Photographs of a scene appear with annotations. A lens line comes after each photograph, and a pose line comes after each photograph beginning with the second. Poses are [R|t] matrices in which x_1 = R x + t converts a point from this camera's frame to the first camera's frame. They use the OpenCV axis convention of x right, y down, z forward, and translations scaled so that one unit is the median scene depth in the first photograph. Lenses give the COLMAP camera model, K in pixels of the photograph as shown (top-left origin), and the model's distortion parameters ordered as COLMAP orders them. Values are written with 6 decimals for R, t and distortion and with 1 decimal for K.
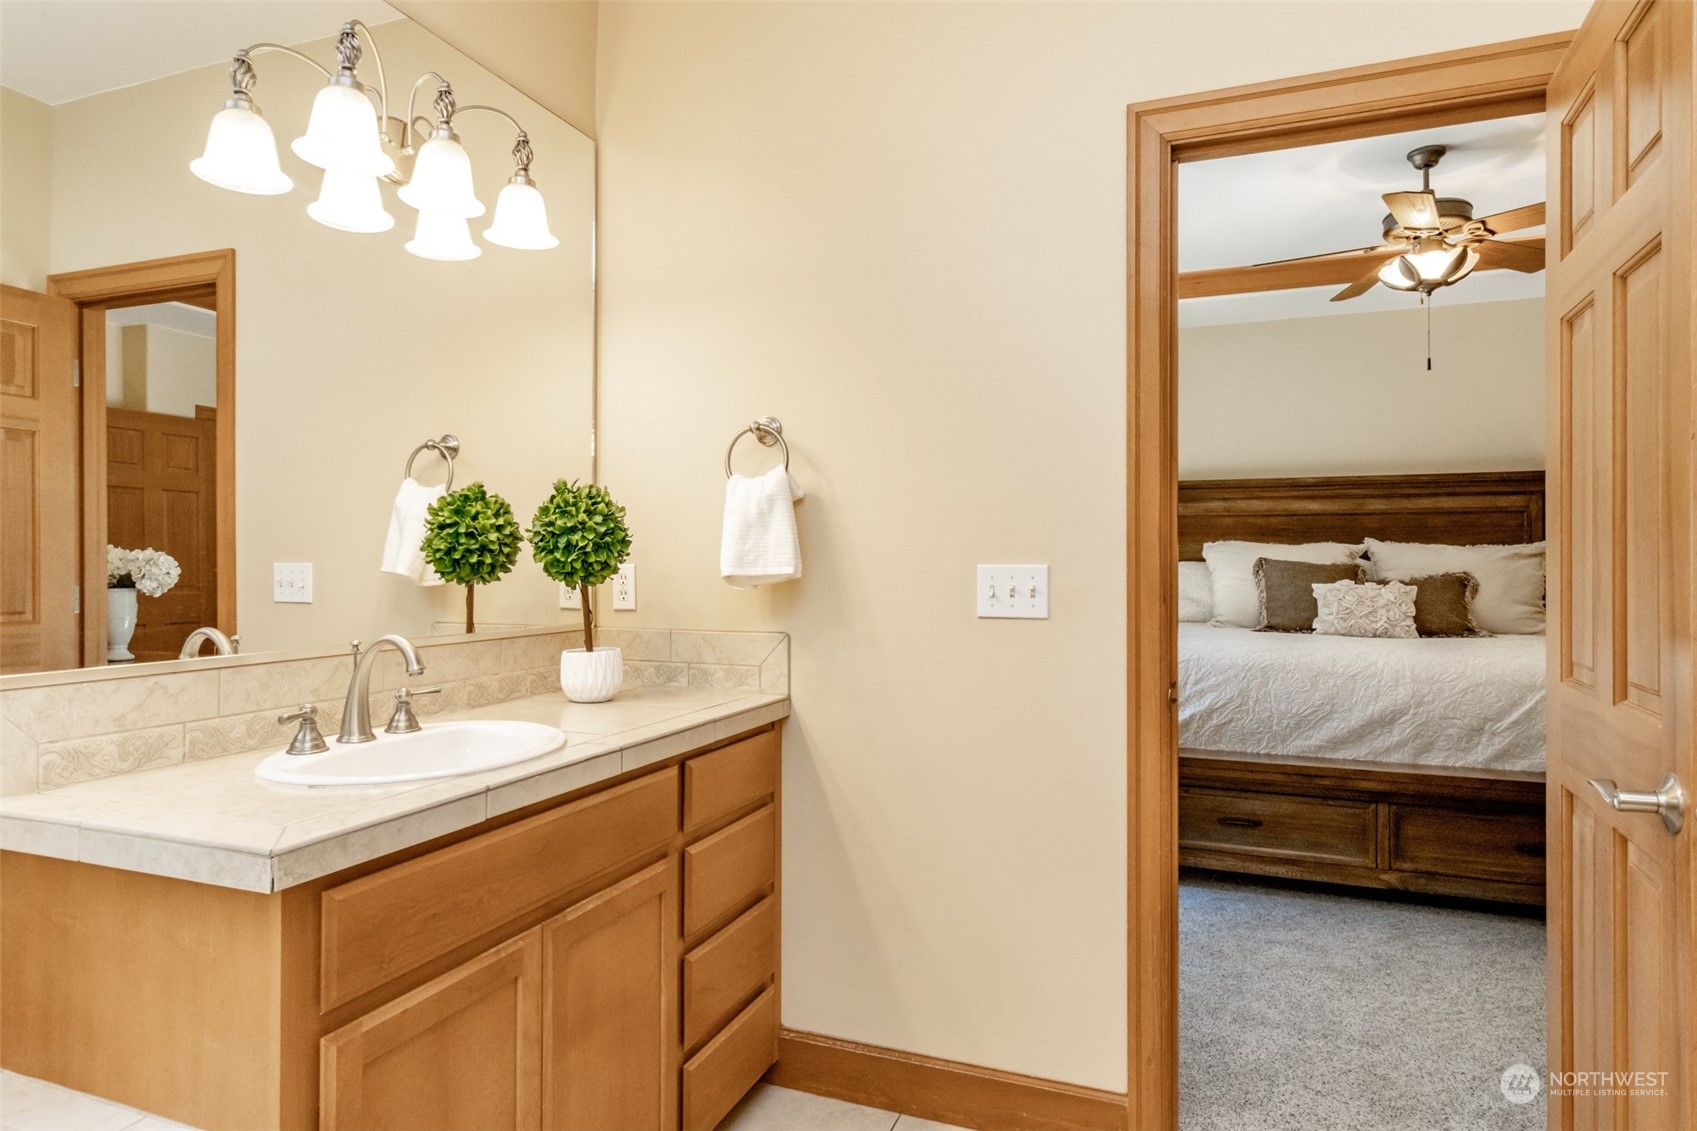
lens RADIAL K [[968.7, 0, 849.7], [0, 968.7, 554.5], [0, 0, 1]] dist [0.000323, 0.000490]
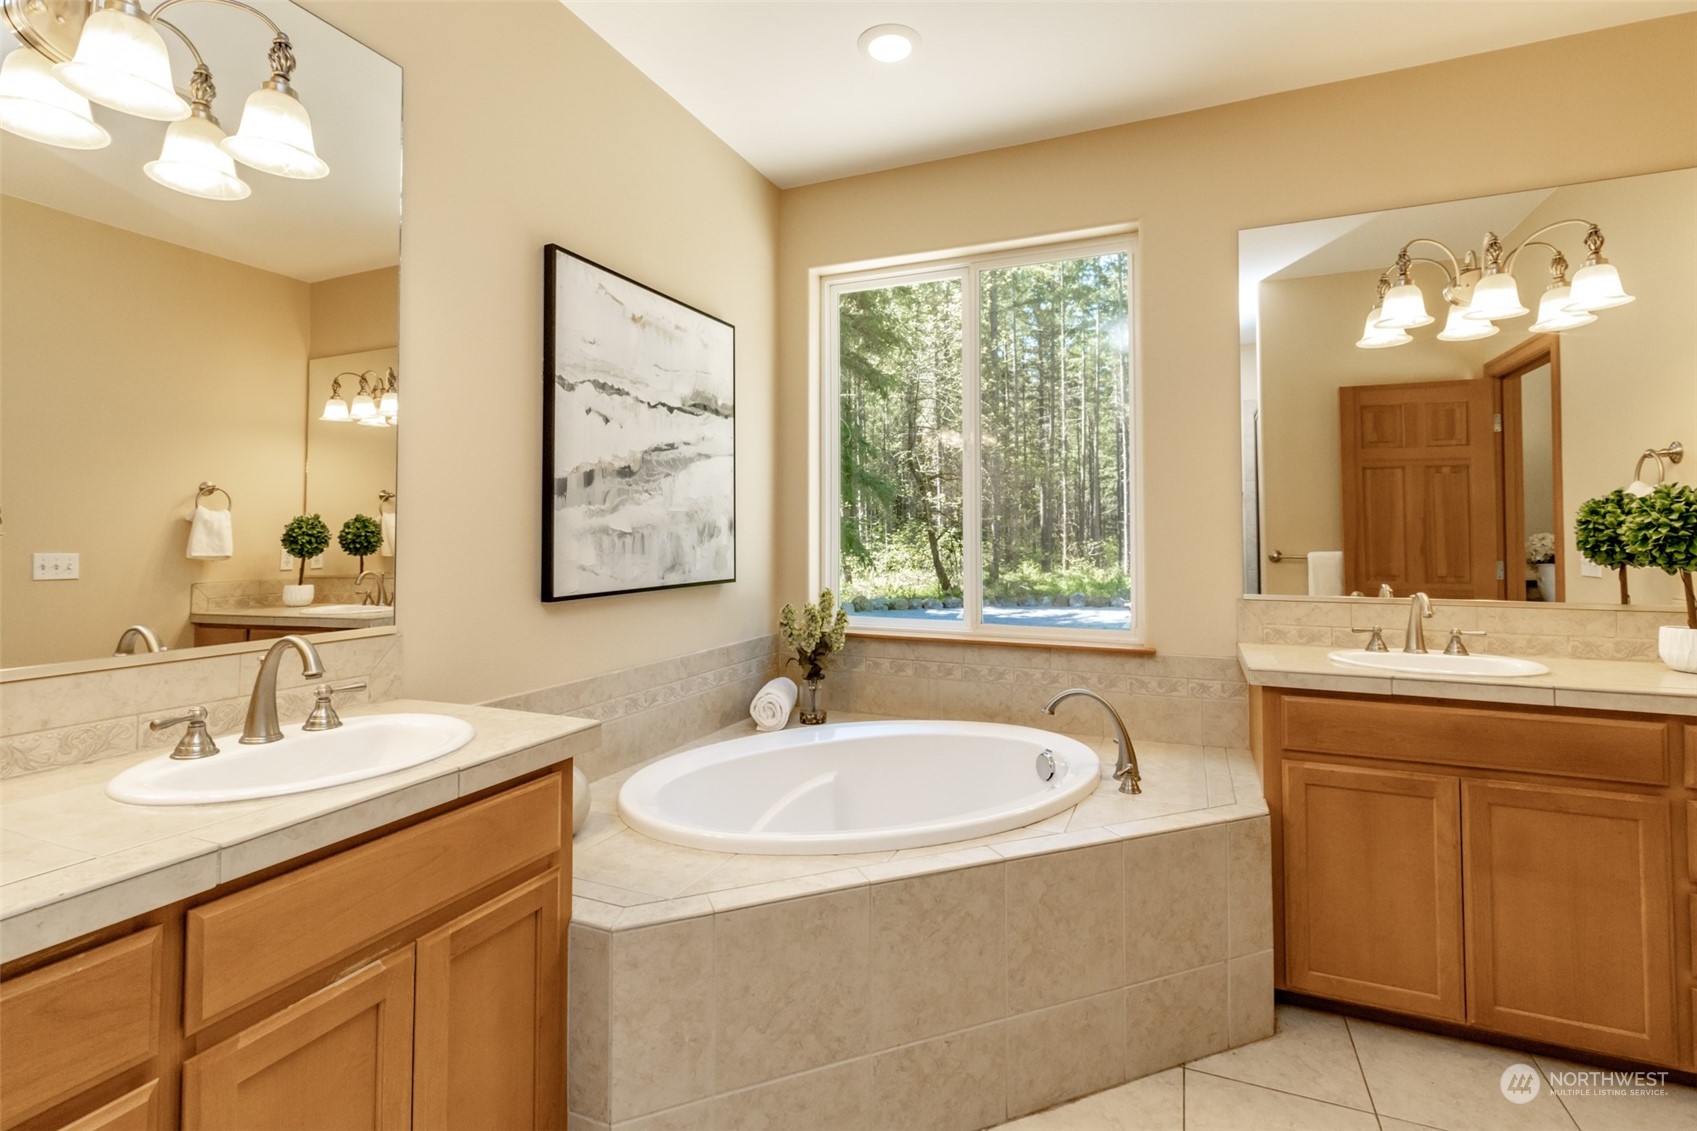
lens RADIAL K [[773.6, 0, 849.0], [0, 773.6, 512.4], [0, 0, 1]] dist [-0.024482, 0.000119]
pose [[-0.048516, -0.033072, -0.998275, 0.714247], [0.005827, 0.999425, -0.033393, -0.016376], [0.998805, -0.007437, -0.048295, 0.034258]]
